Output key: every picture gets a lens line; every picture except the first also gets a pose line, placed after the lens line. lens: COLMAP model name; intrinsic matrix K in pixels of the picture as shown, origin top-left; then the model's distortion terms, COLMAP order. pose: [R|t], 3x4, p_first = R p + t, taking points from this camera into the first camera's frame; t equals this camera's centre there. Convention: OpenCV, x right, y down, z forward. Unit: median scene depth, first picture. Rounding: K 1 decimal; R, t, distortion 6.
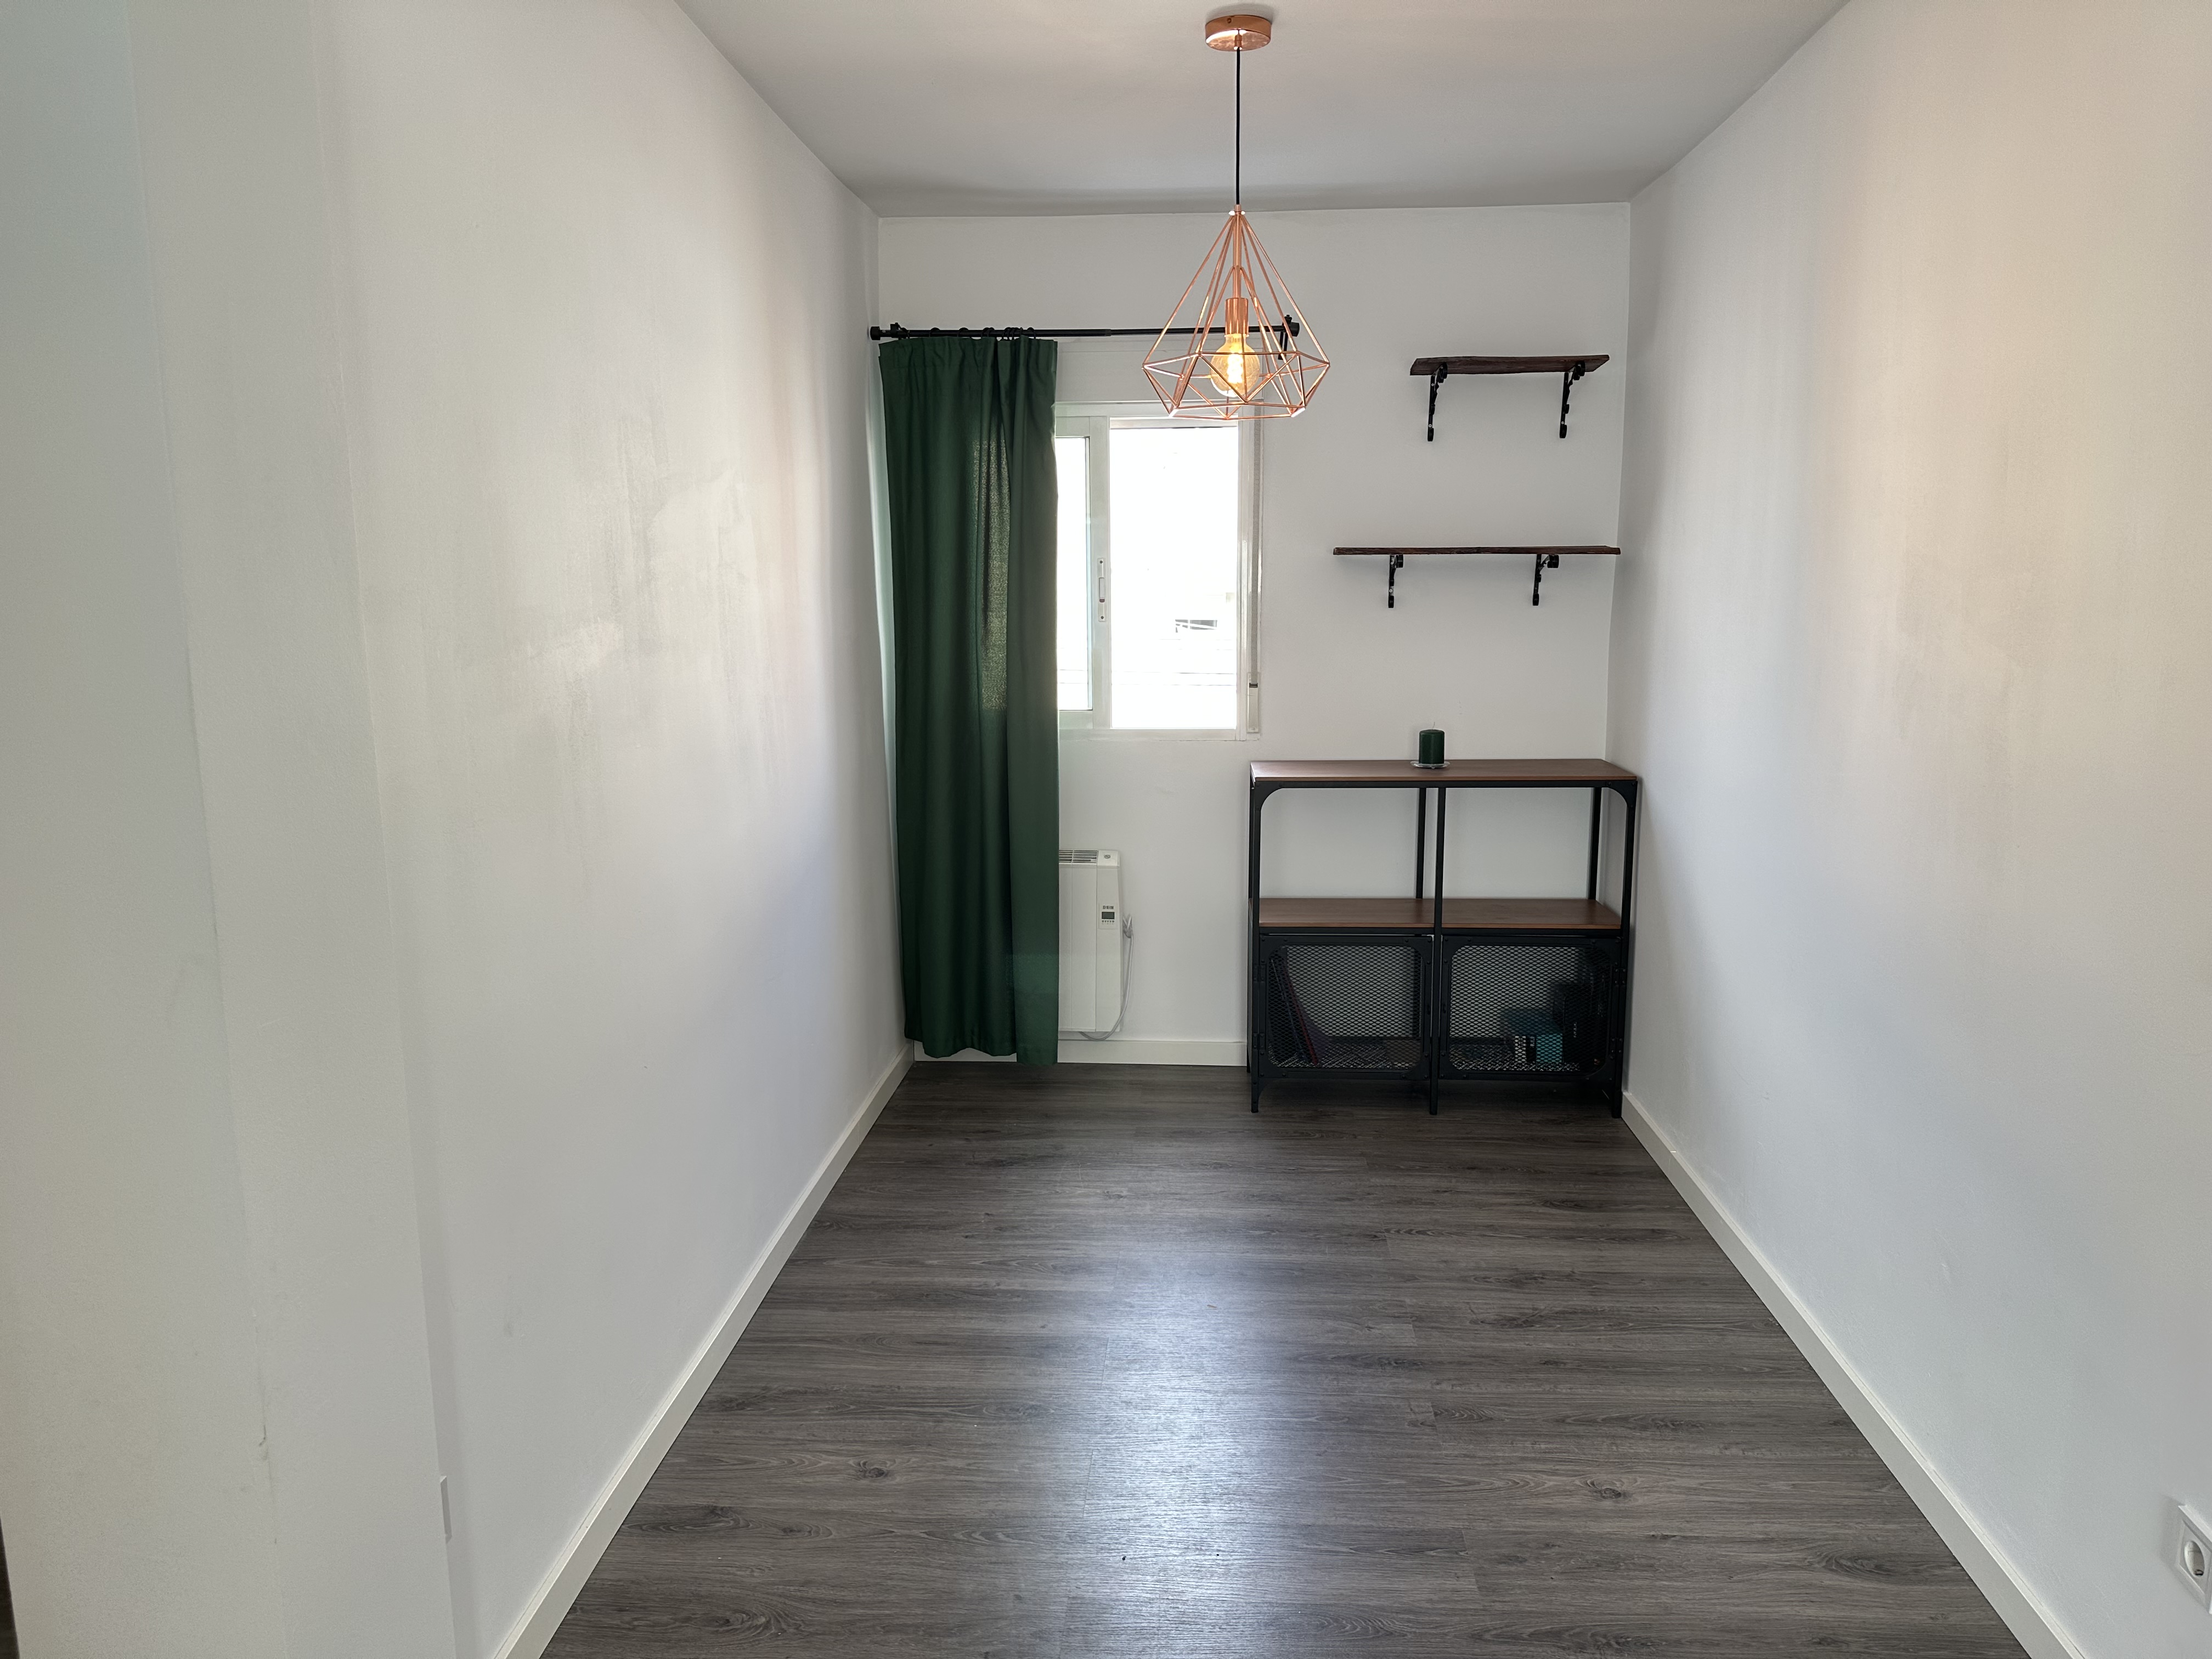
lens RADIAL K [[1563.7, 0, 1101.3], [0, 1563.7, 823.3], [0, 0, 1]] dist [0.065464, -0.075841]
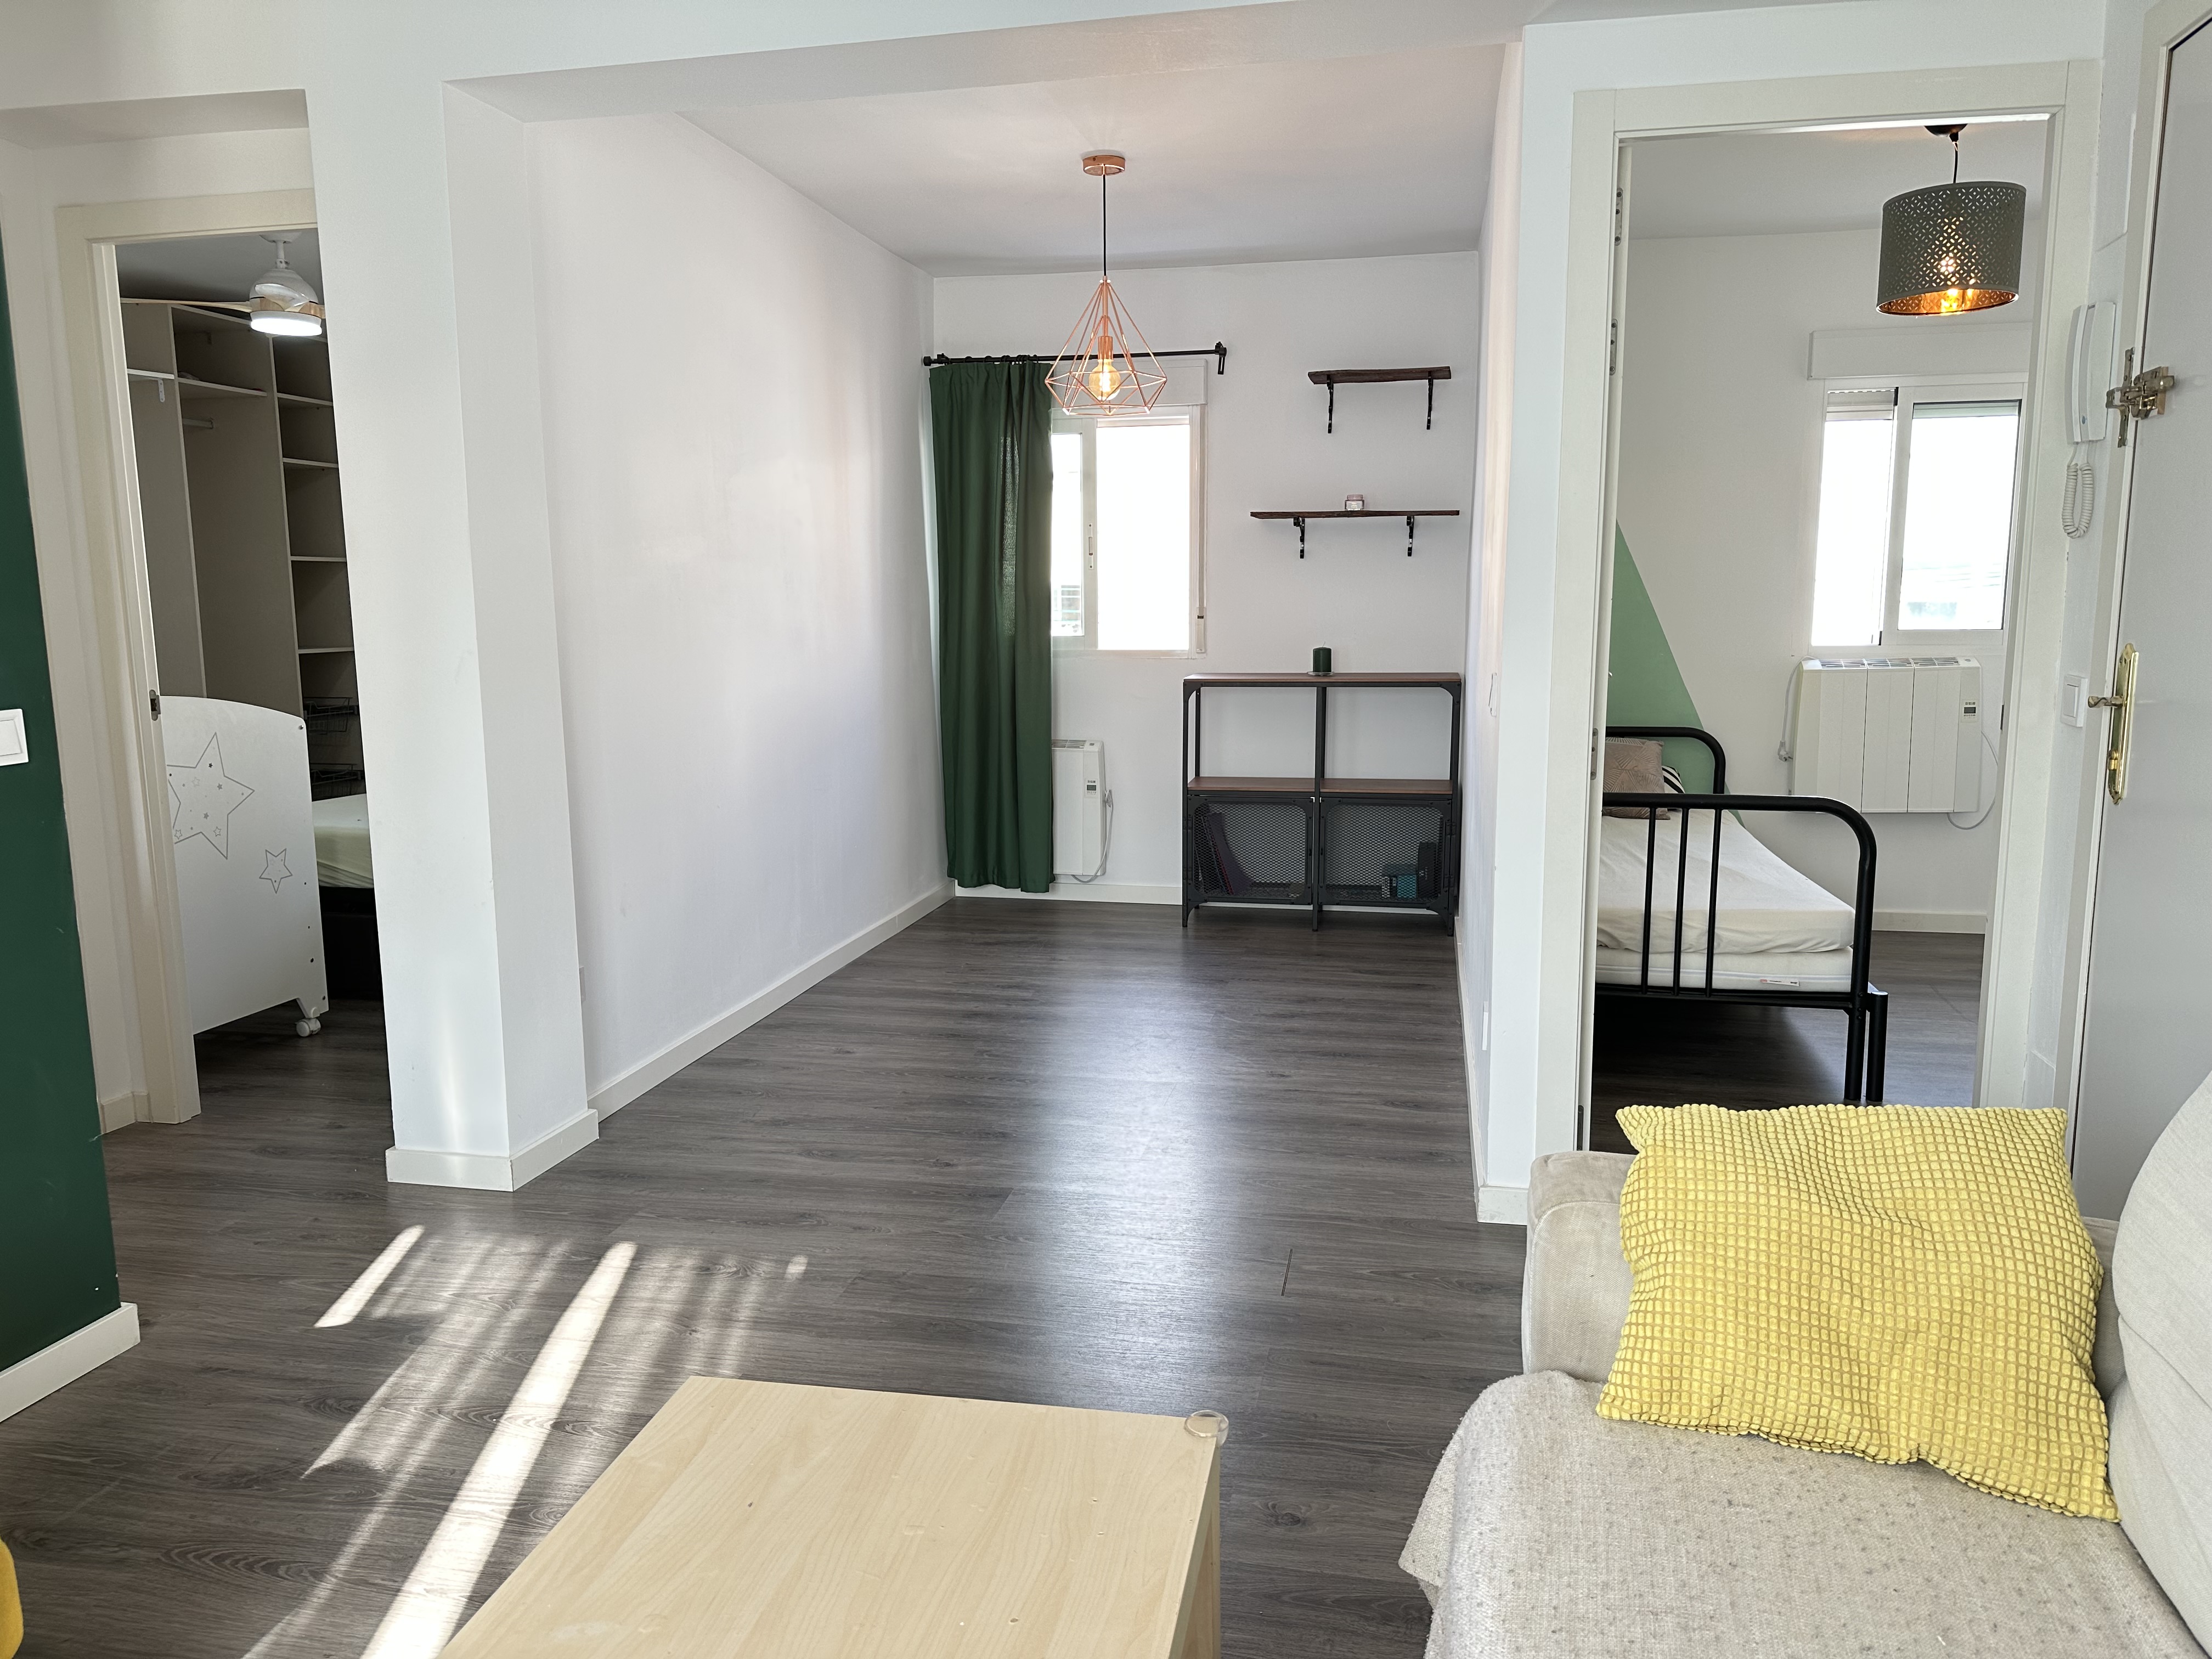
lens RADIAL K [[1563.7, 0, 1098.9], [0, 1563.7, 844.2], [0, 0, 1]] dist [0.065464, -0.075841]
pose [[0.990336, 0.021977, -0.136939, 0.208793], [-0.021740, 0.999758, 0.003232, 0.109356], [0.136976, -0.000224, 0.990574, -0.361836]]
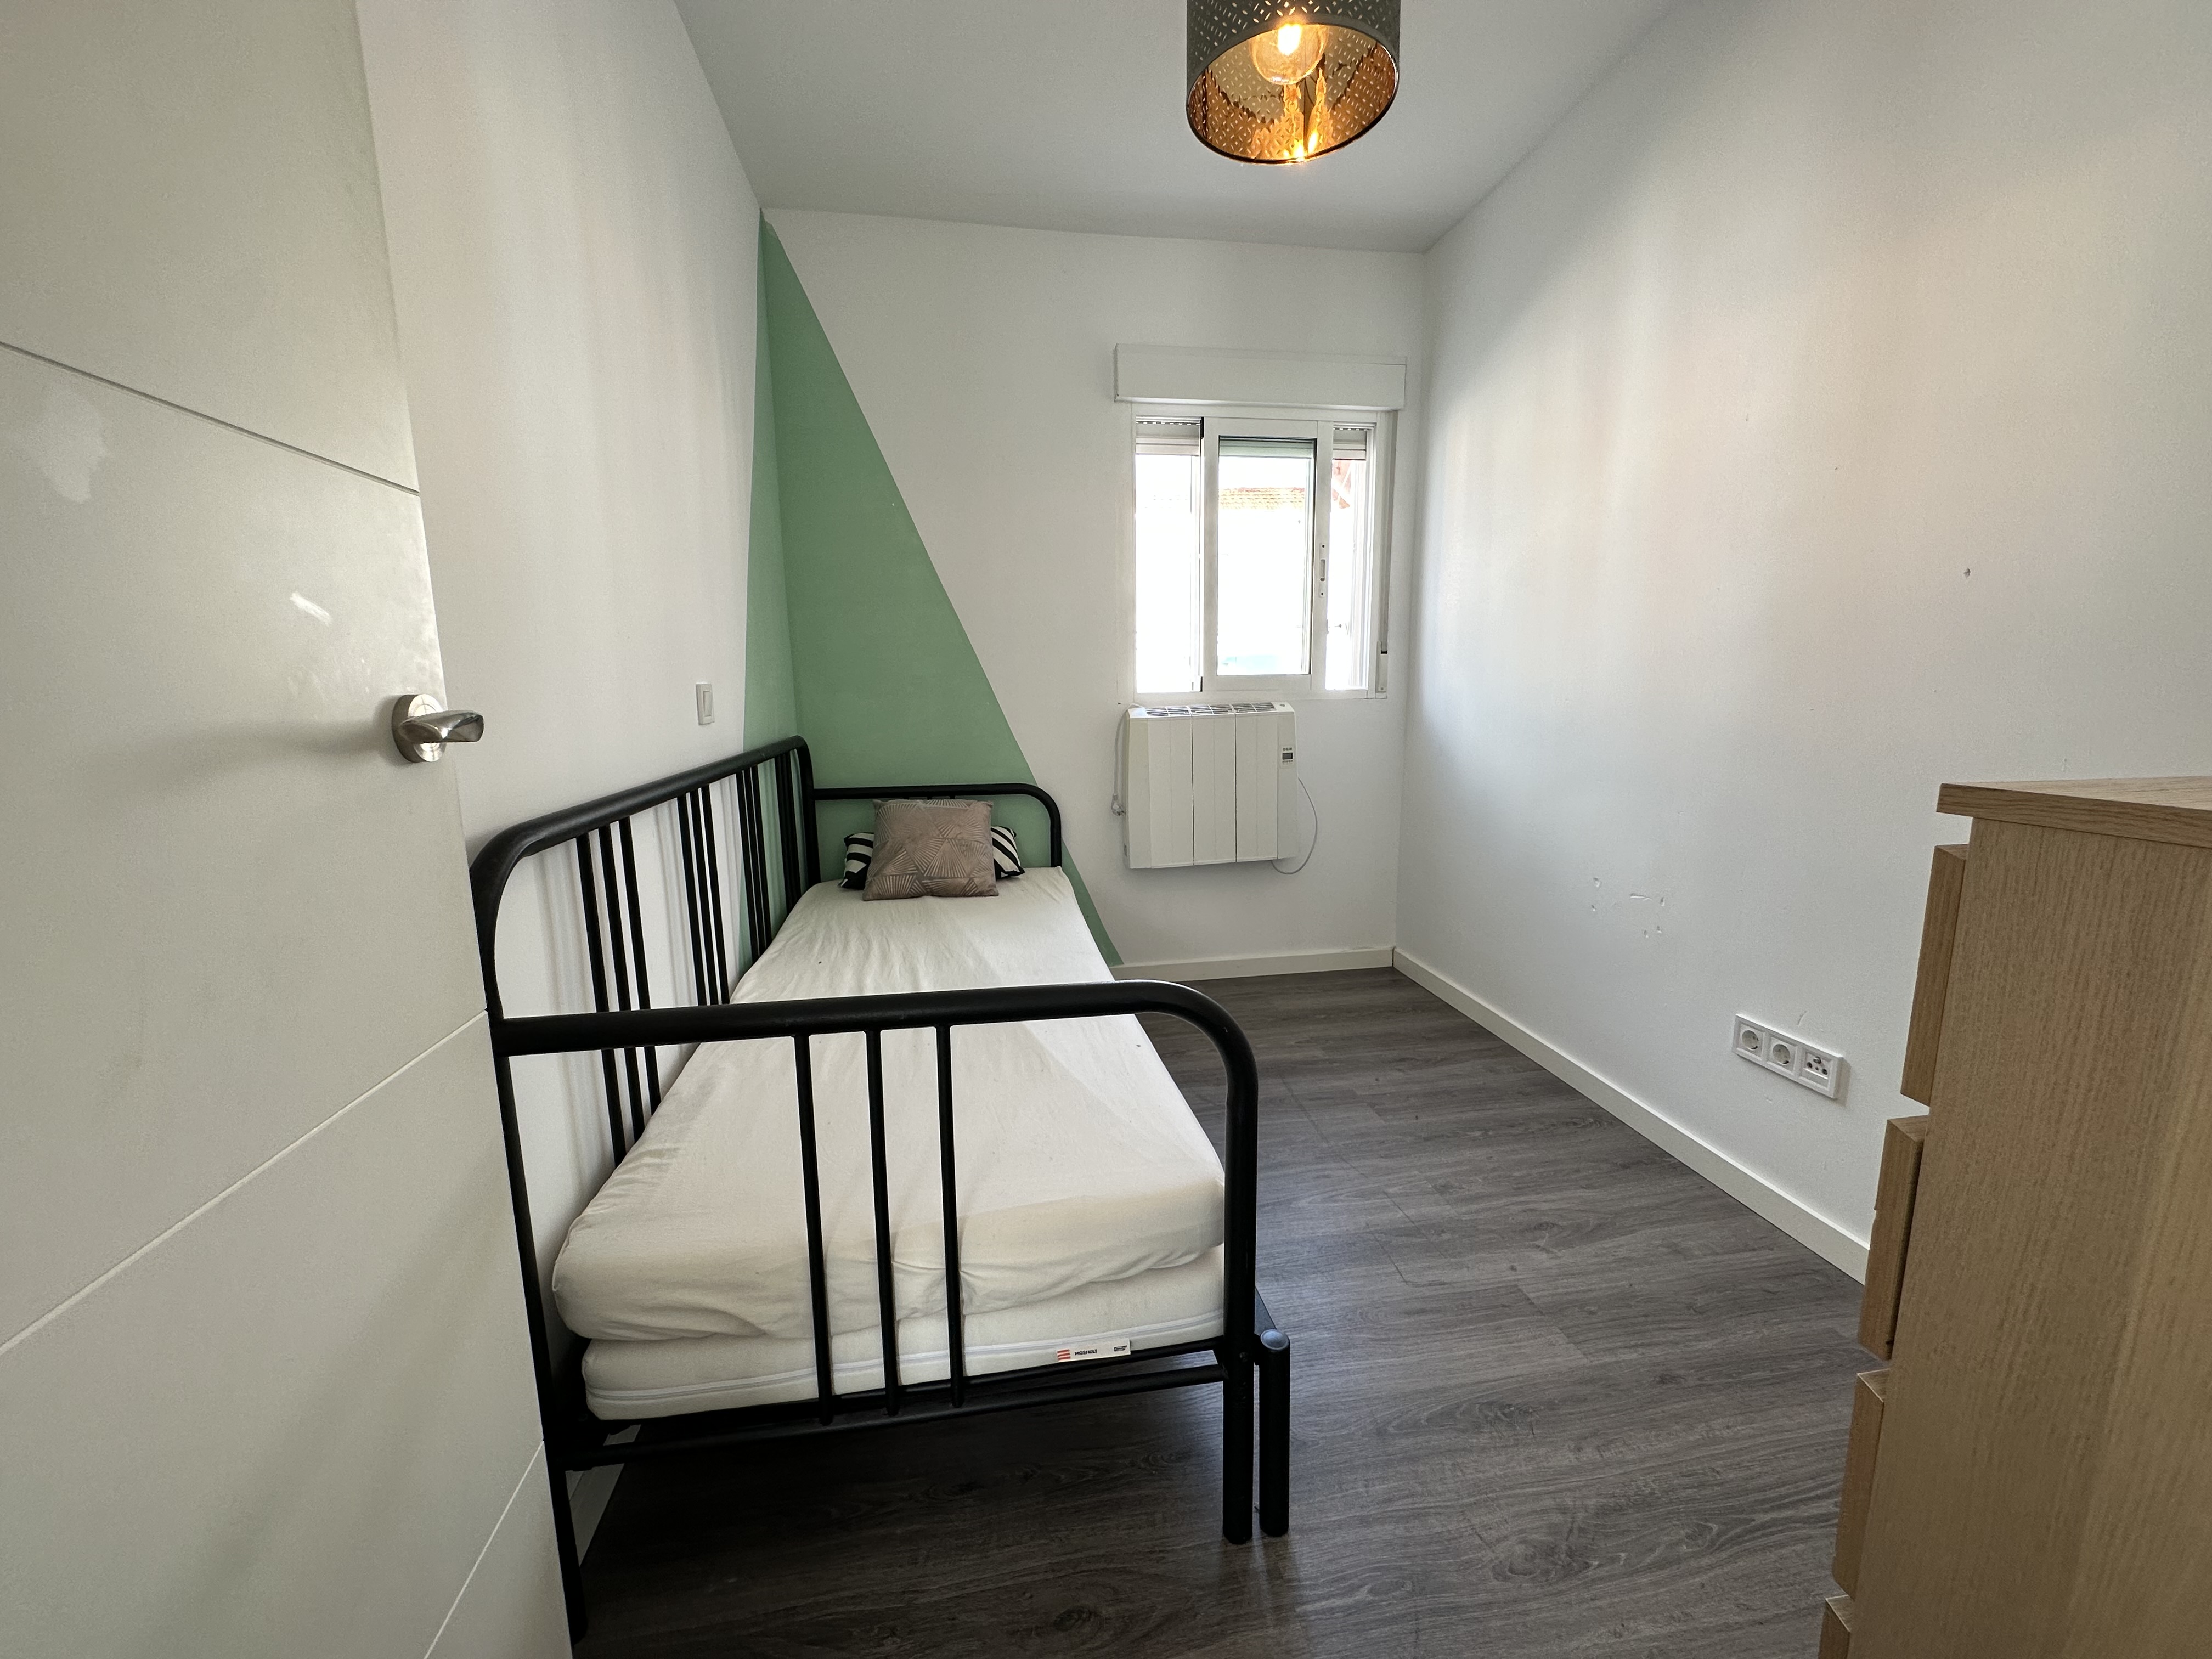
lens RADIAL K [[896.1, 0, 1086.2], [0, 896.1, 850.7], [0, 0, 1]] dist [-0.003872, 0.001408]
pose [[0.977553, -0.043759, 0.206097, 0.418649], [0.038277, 0.998801, 0.030511, 0.037930], [-0.207185, -0.021938, 0.978056, 0.325524]]
